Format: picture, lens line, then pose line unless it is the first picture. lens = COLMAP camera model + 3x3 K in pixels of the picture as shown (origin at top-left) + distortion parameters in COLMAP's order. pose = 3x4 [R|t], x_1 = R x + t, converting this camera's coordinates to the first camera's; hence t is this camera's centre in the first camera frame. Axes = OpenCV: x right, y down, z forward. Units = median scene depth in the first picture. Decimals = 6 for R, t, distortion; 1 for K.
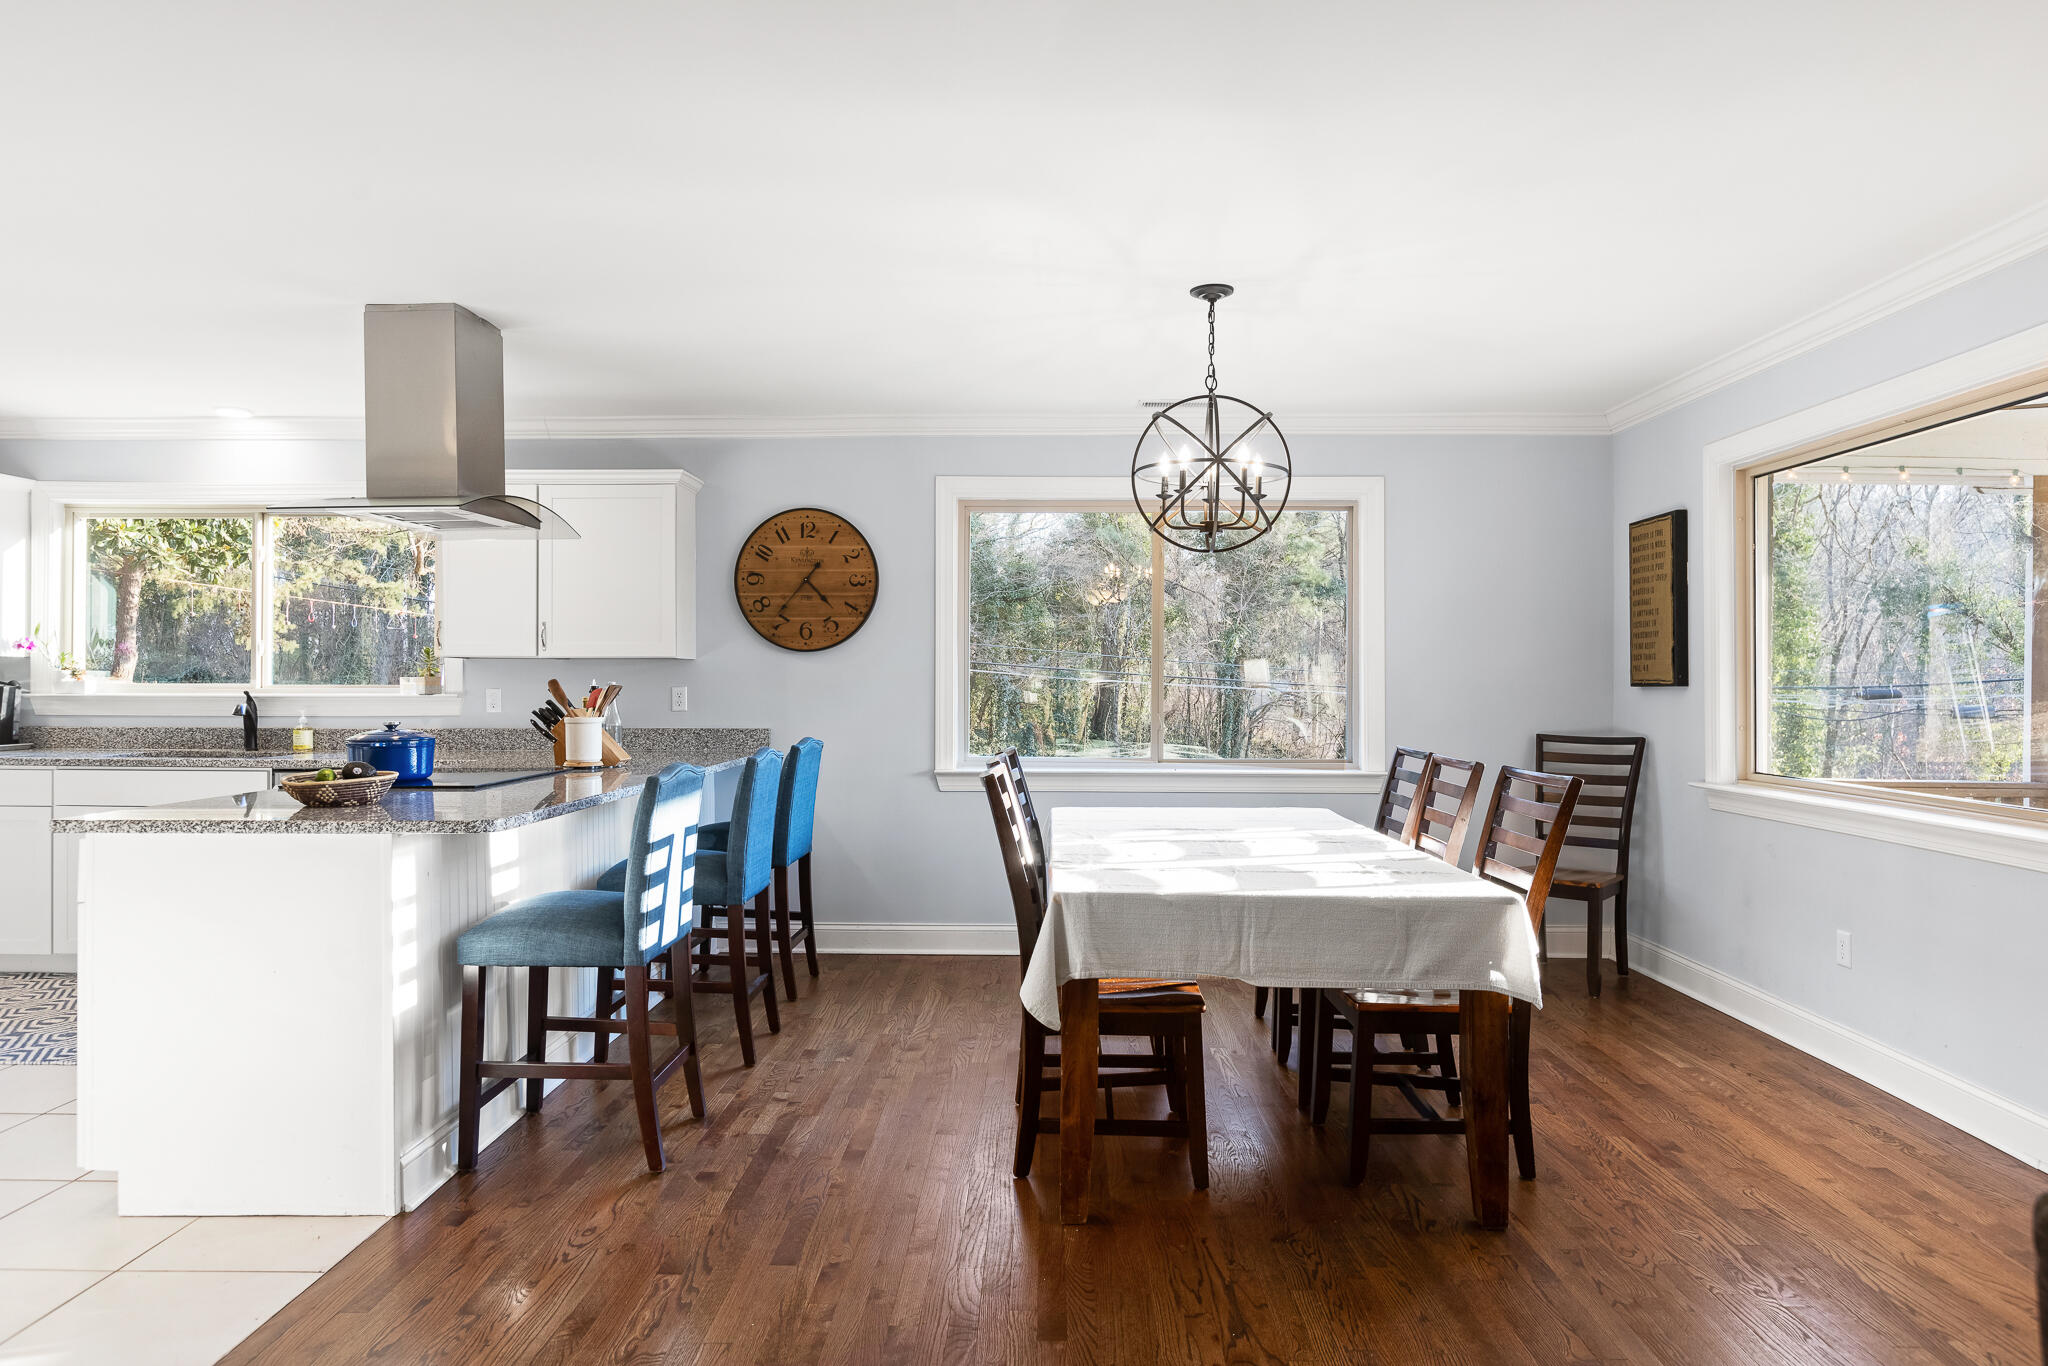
lens RADIAL K [[1233.8, 0, 1007.3], [0, 1233.8, 671.0], [0, 0, 1]] dist [-0.001179, -0.002226]
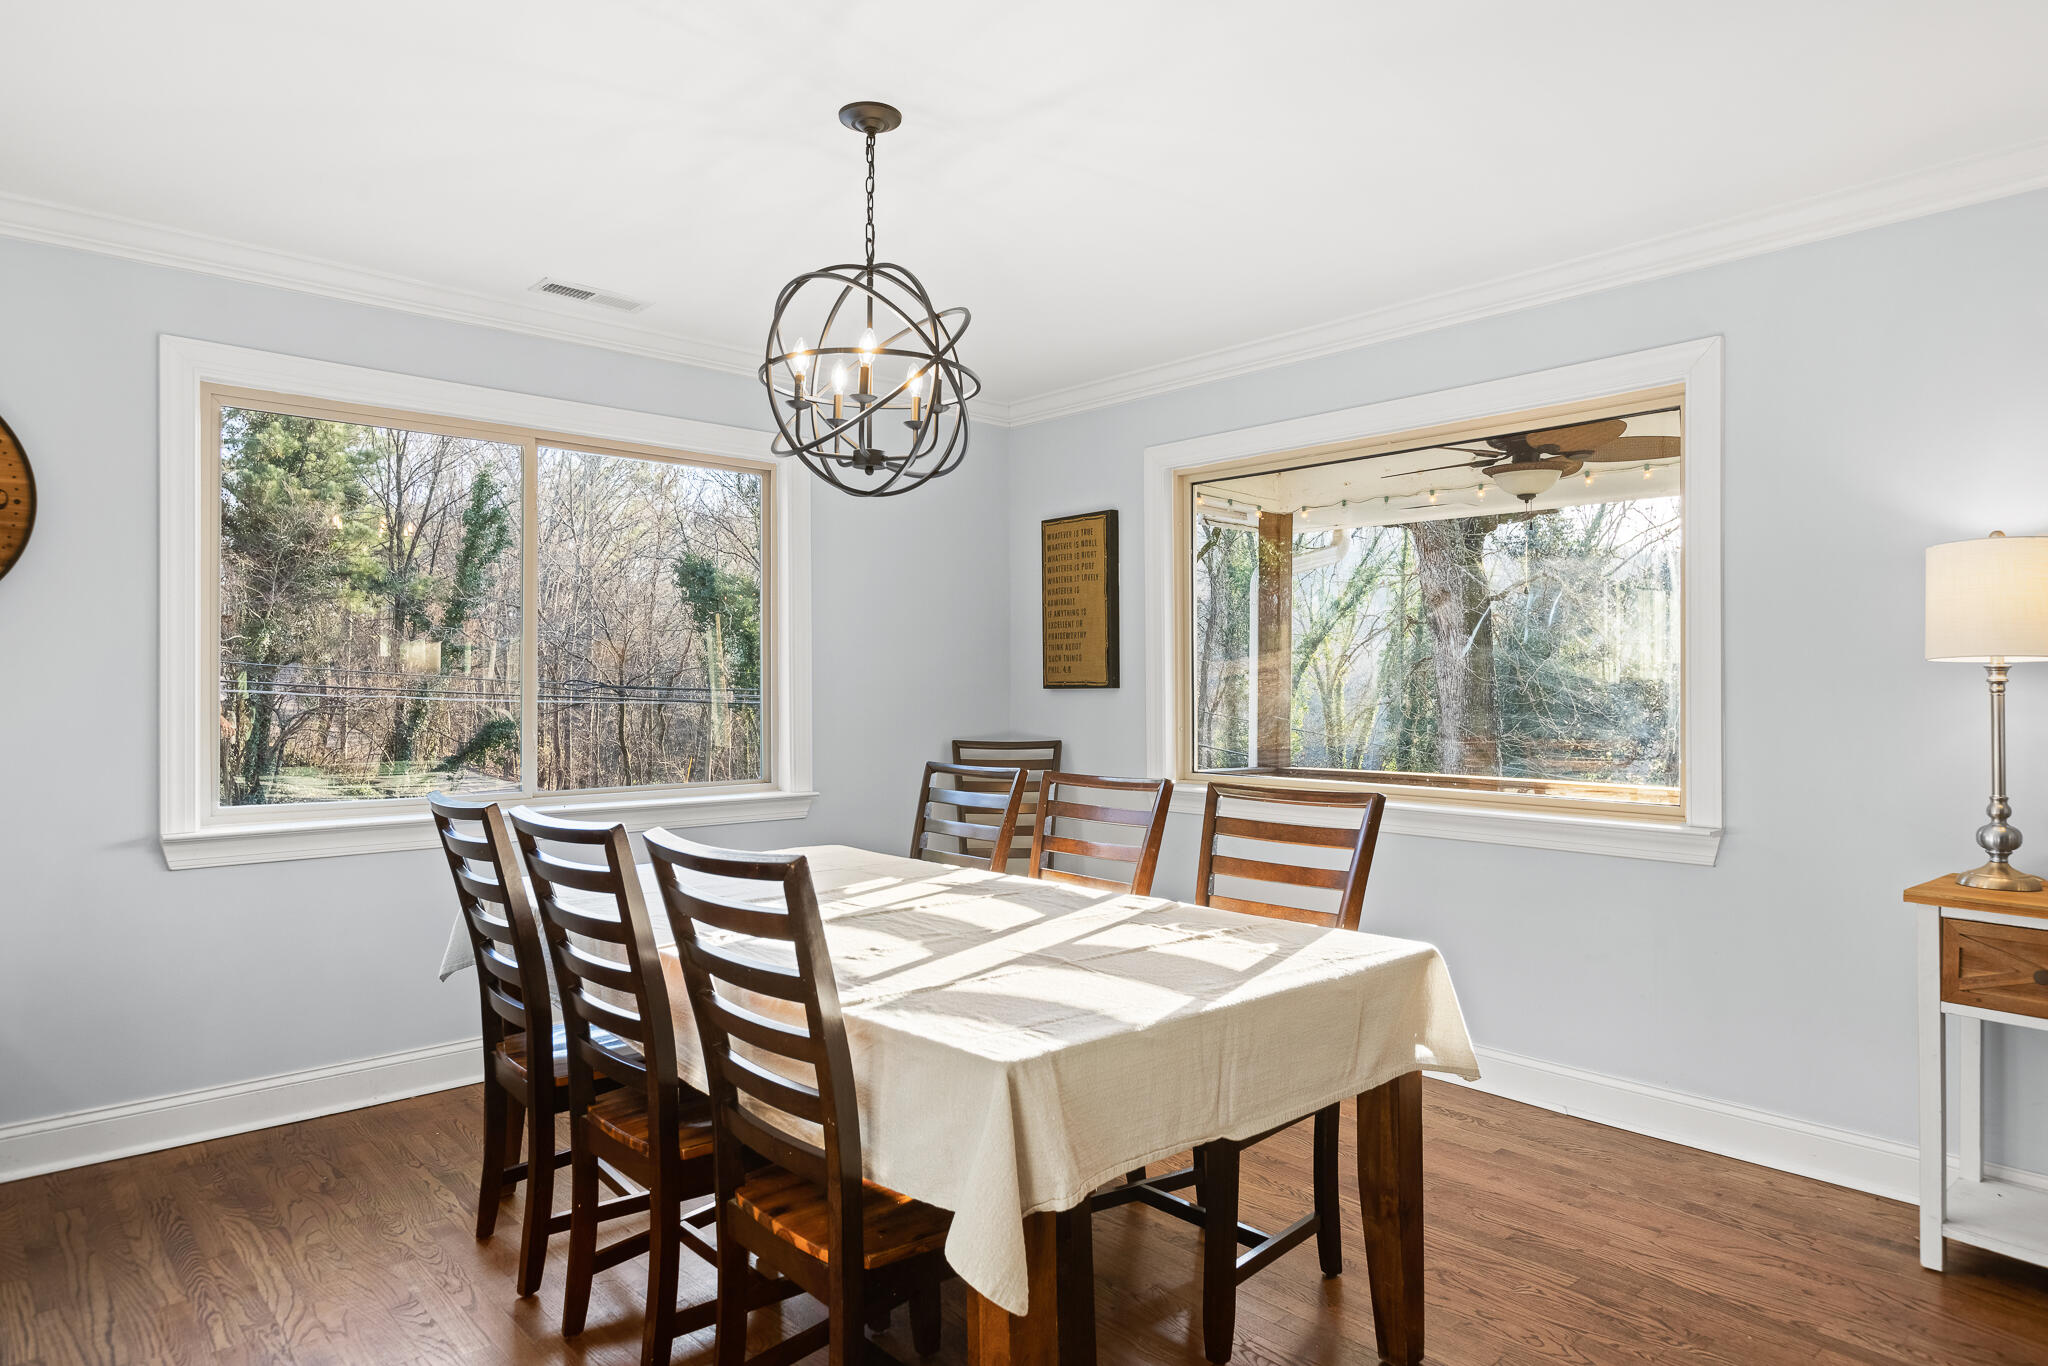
lens RADIAL K [[1233.8, 0, 1034.9], [0, 1233.8, 686.7], [0, 0, 1]] dist [-0.001179, -0.002226]
pose [[0.724456, -0.003137, 0.689314, -0.180930], [-0.003511, 0.999960, 0.008242, 0.003203], [-0.689312, -0.008391, 0.724416, 0.321699]]
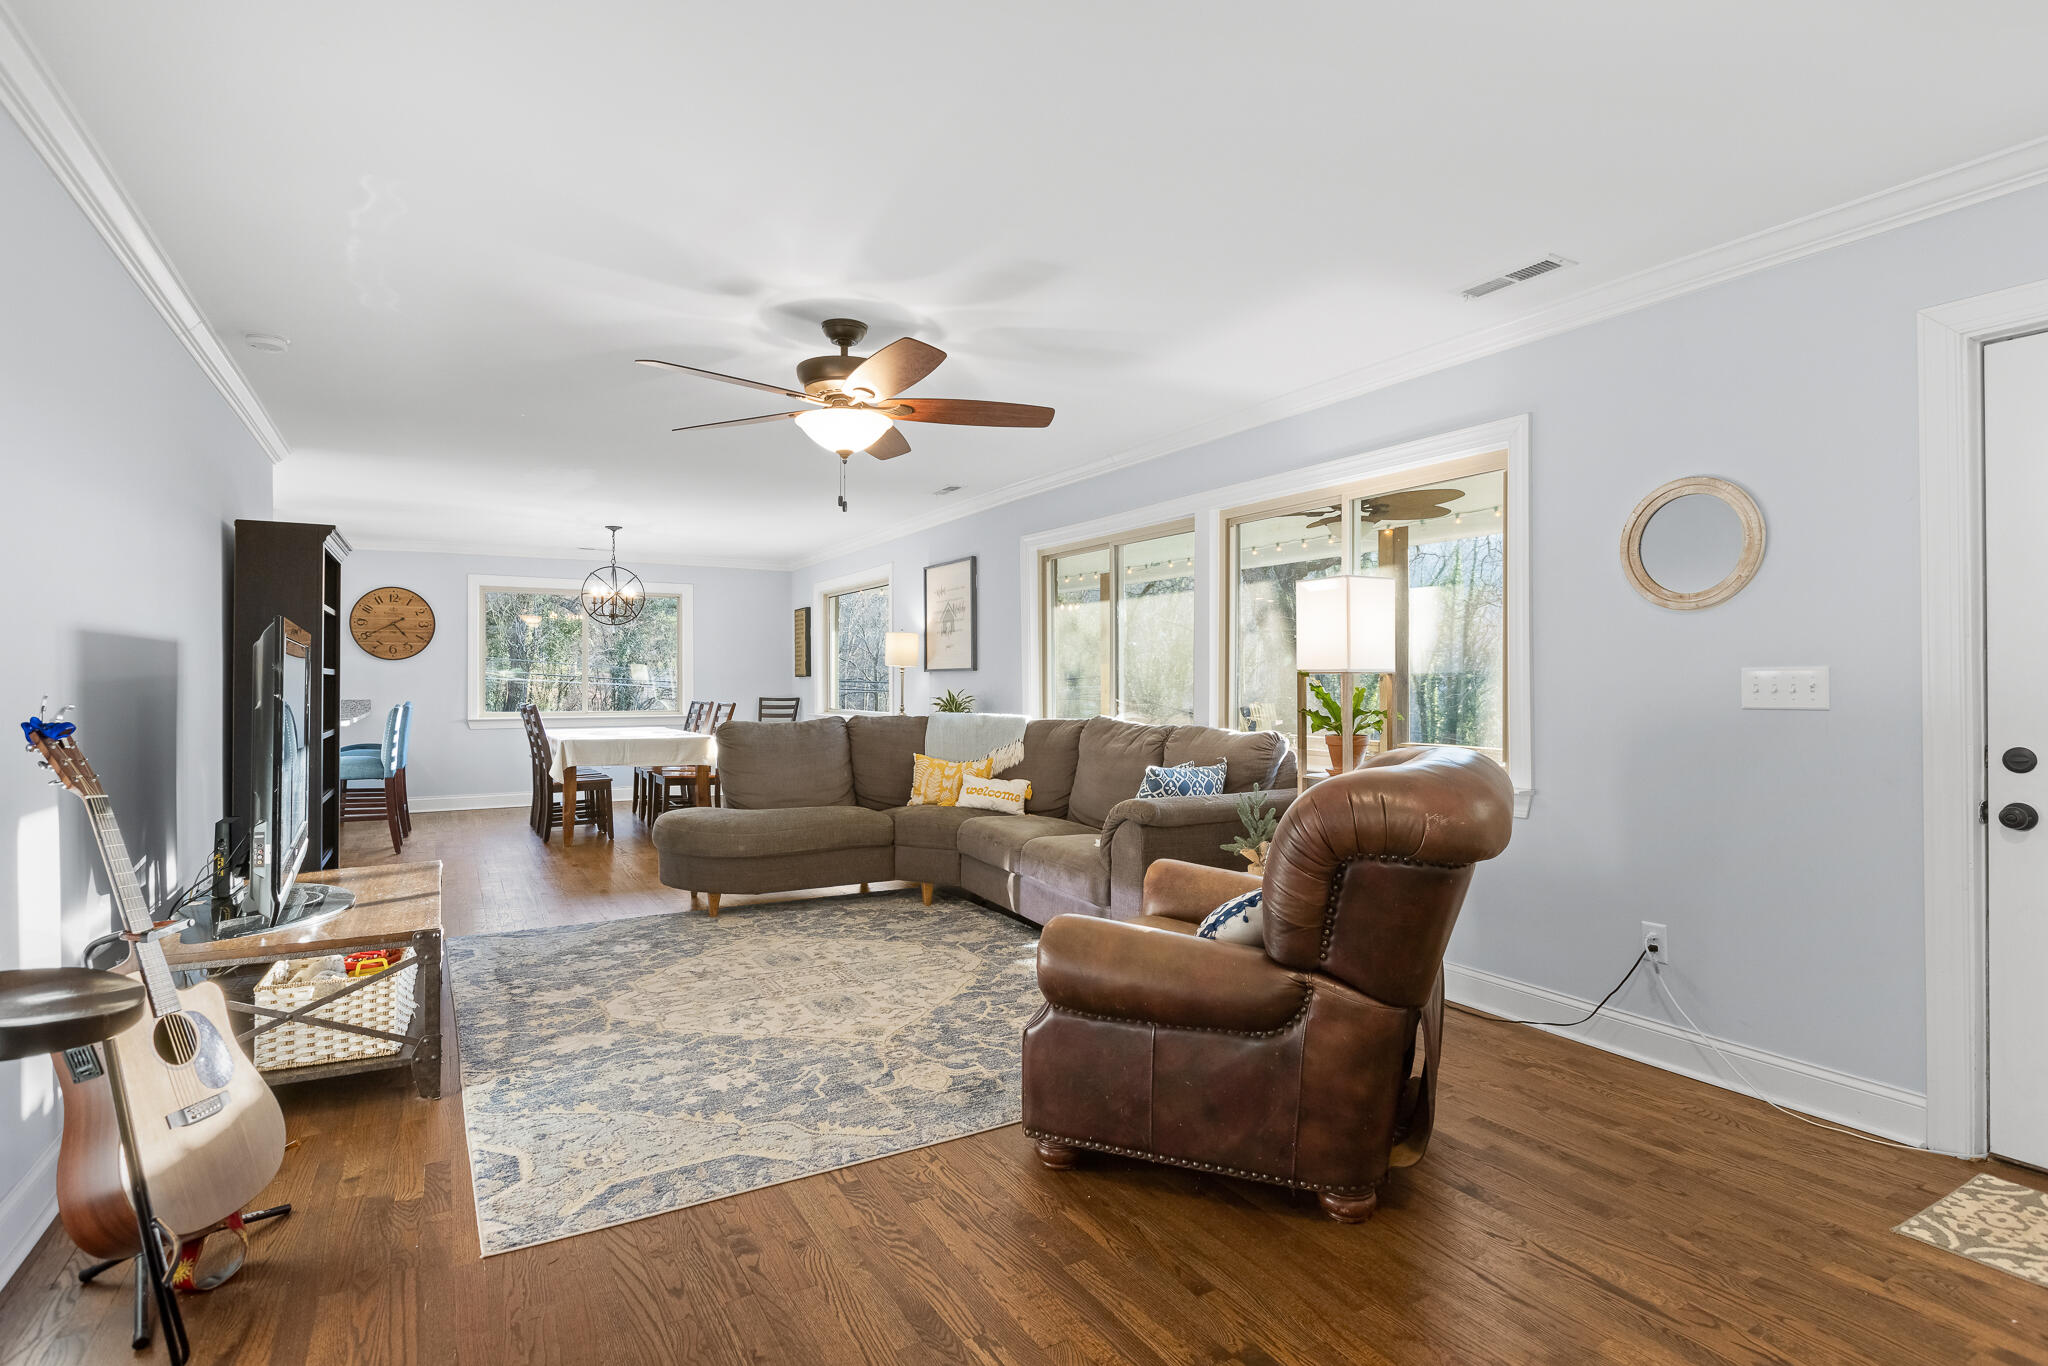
lens RADIAL K [[1020.2, 0, 1012.3], [0, 1020.2, 675.2], [0, 0, 1]] dist [-0.003095, 0.000006]
pose [[0.855760, 0.000069, 0.517373, -0.179302], [-0.001042, 0.999998, 0.001590, 0.004955], [-0.517372, -0.001900, 0.855758, -1.005032]]
